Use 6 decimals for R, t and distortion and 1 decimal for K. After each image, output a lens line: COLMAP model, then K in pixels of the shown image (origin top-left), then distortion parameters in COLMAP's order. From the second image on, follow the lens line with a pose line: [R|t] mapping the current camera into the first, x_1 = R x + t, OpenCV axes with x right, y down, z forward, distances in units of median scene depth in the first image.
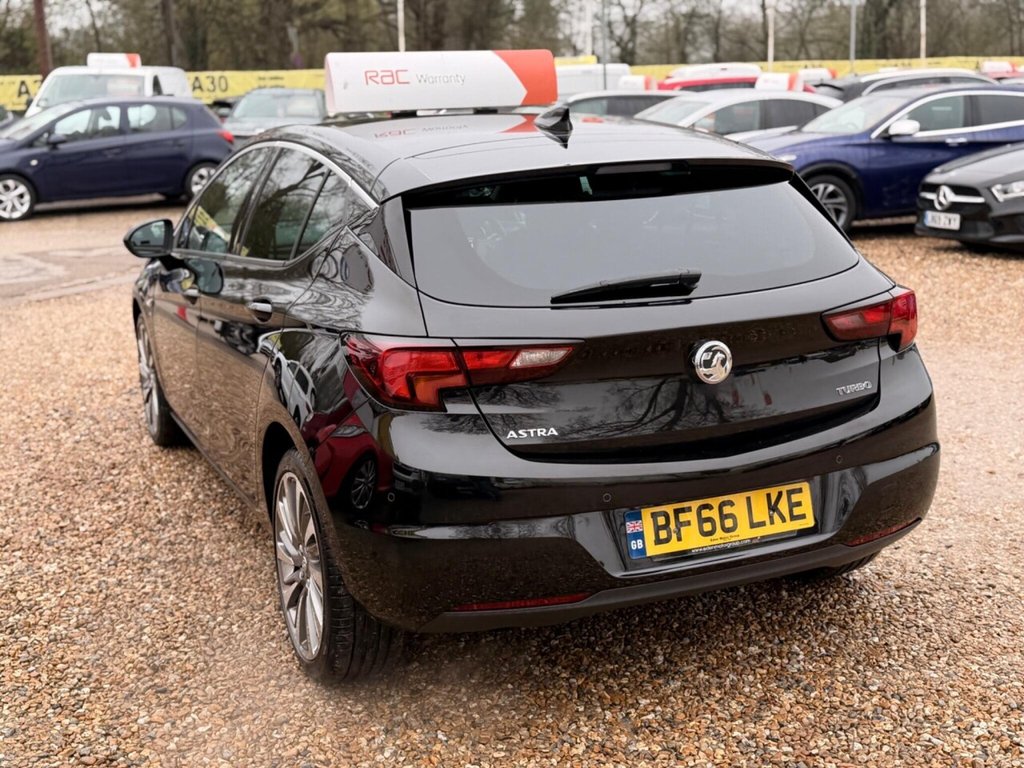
lens RADIAL K [[1232.7, 0, 513.3], [0, 1232.7, 388.4], [0, 0, 1]] dist [0.201013, -0.433492]
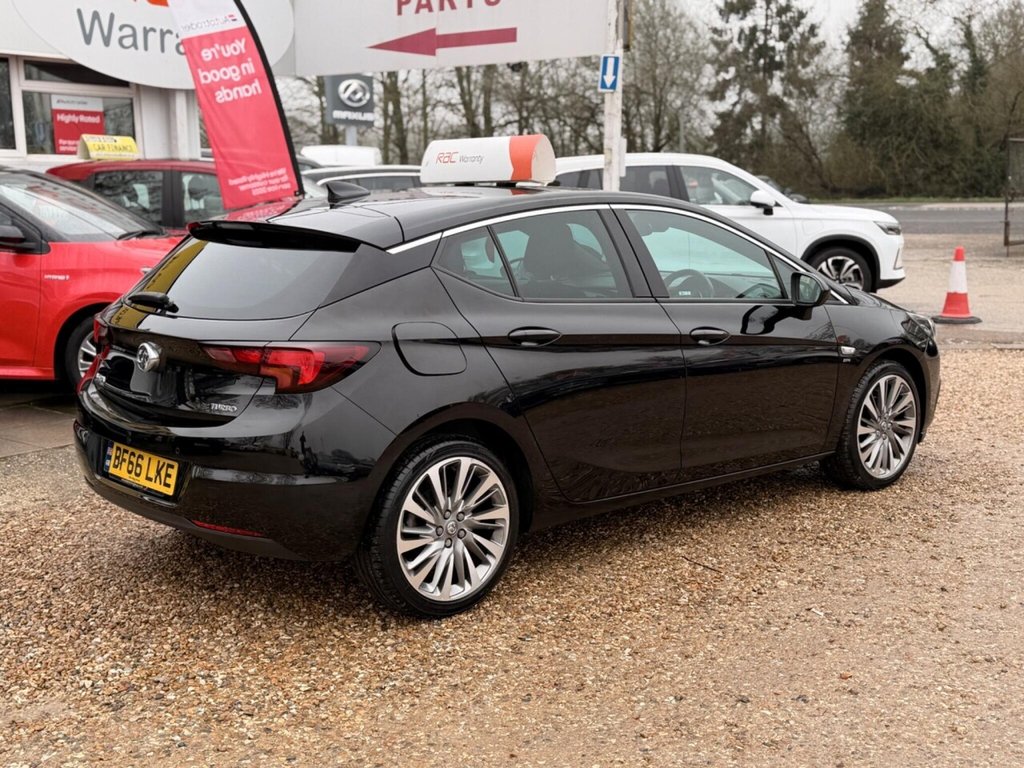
lens RADIAL K [[1232.7, 0, 513.3], [0, 1232.7, 388.4], [0, 0, 1]] dist [0.201013, -0.433492]
pose [[0.315105, 0.179341, -0.931958, 1.642891], [-0.214608, 0.970012, 0.114103, -0.241803], [0.924474, 0.164051, 0.344144, 0.887718]]
